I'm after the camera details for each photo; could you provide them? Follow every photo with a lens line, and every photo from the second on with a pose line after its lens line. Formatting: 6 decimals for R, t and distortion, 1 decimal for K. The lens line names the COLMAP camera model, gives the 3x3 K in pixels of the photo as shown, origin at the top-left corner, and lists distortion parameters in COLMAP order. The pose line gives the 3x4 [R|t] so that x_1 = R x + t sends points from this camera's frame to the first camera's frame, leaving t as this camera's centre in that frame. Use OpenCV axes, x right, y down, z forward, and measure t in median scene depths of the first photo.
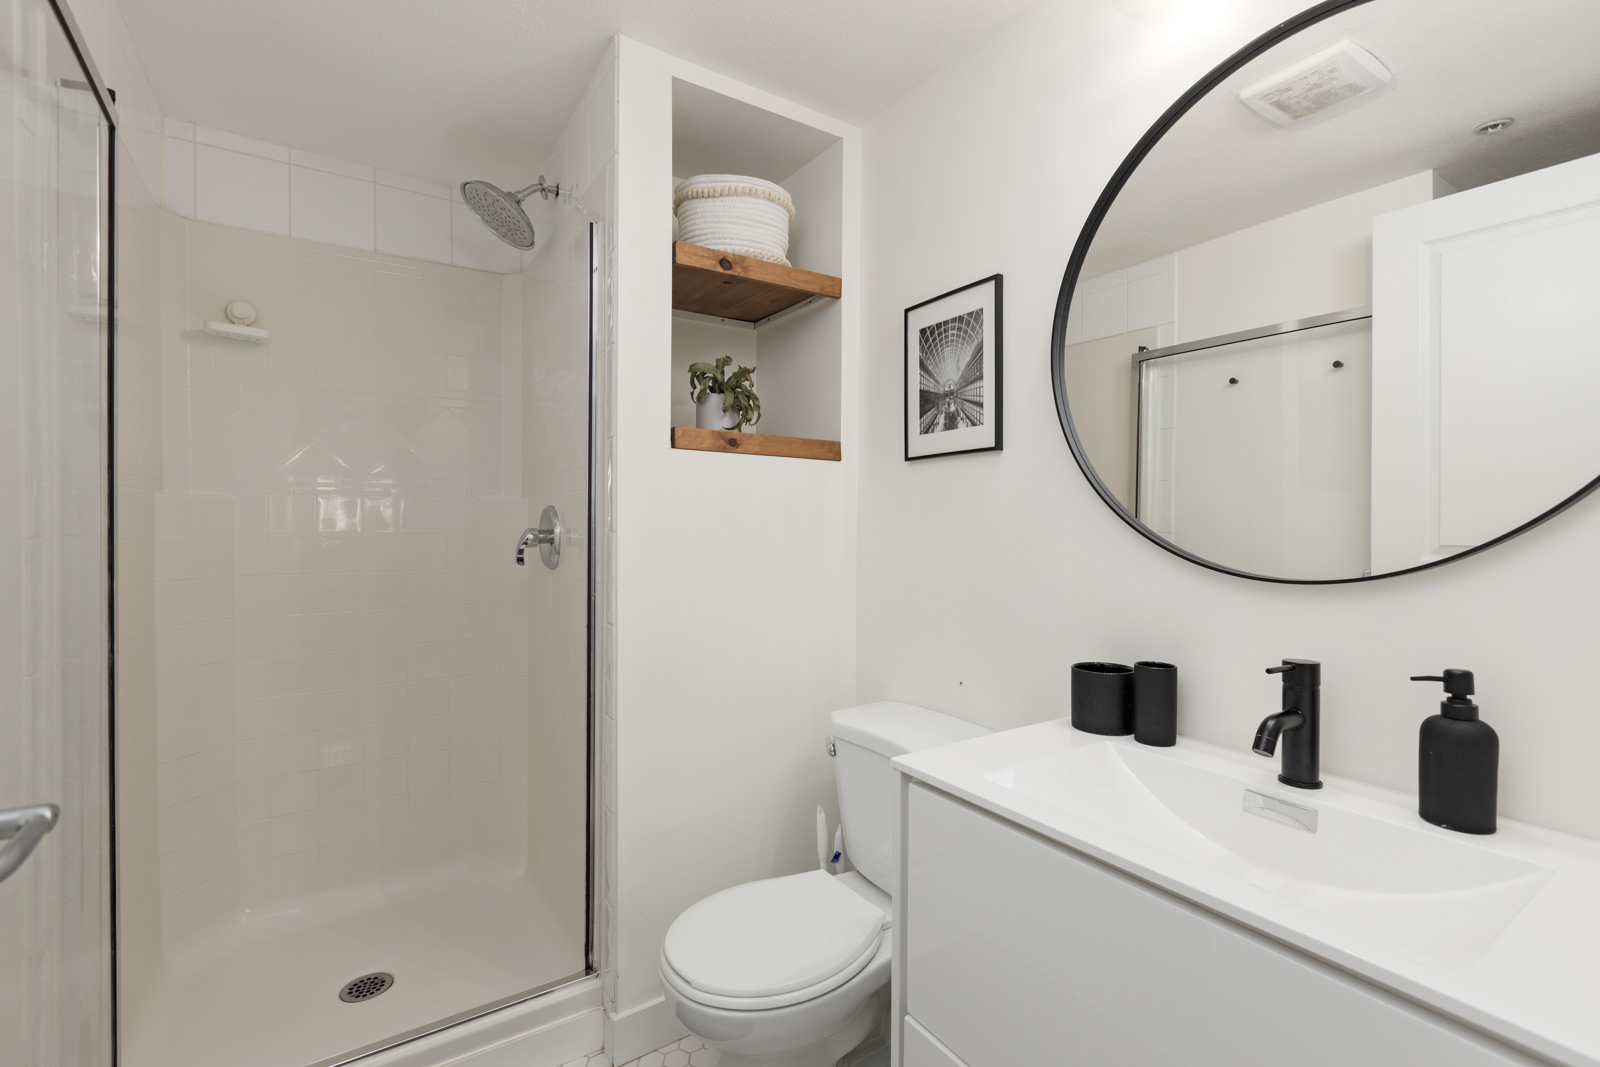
lens RADIAL K [[736.2, 0, 803.6], [0, 736.2, 532.7], [0, 0, 1]] dist [-0.004532, -0.000648]
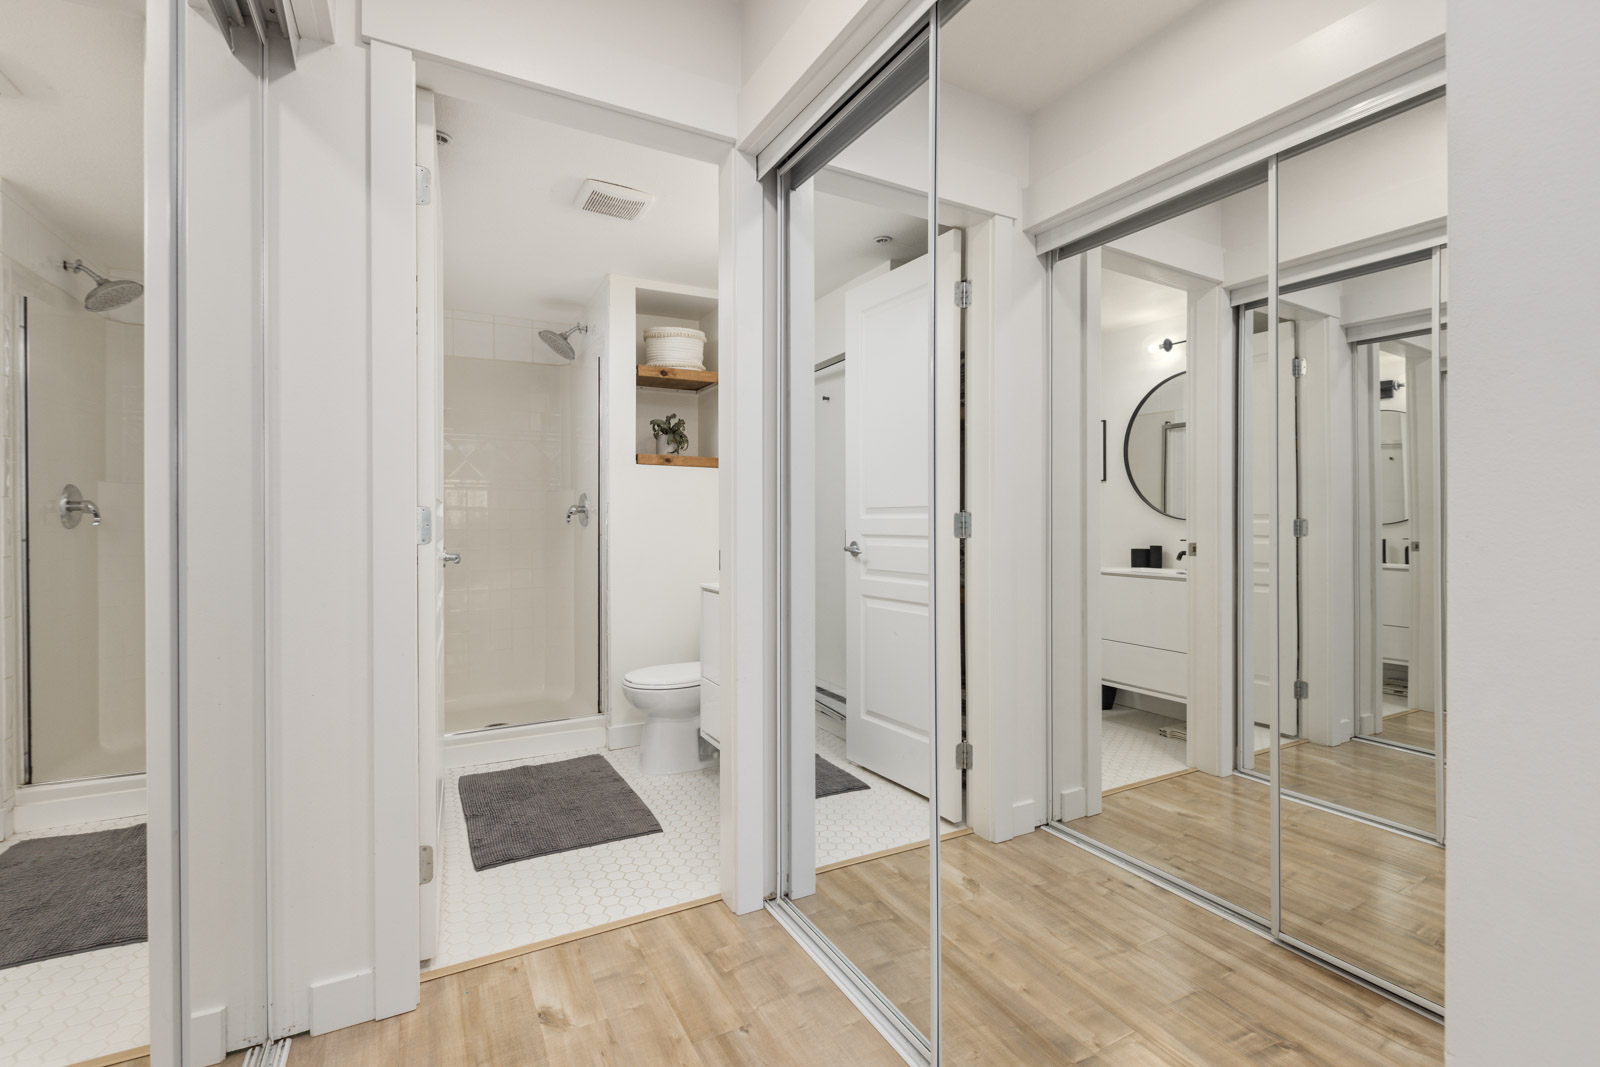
lens RADIAL K [[736.2, 0, 797.9], [0, 736.2, 528.1], [0, 0, 1]] dist [-0.004532, -0.000648]
pose [[0.996206, -0.007267, -0.086725, 0.407794], [0.006957, 0.999968, -0.003869, 0.070183], [0.086750, 0.003251, 0.996225, -0.931265]]
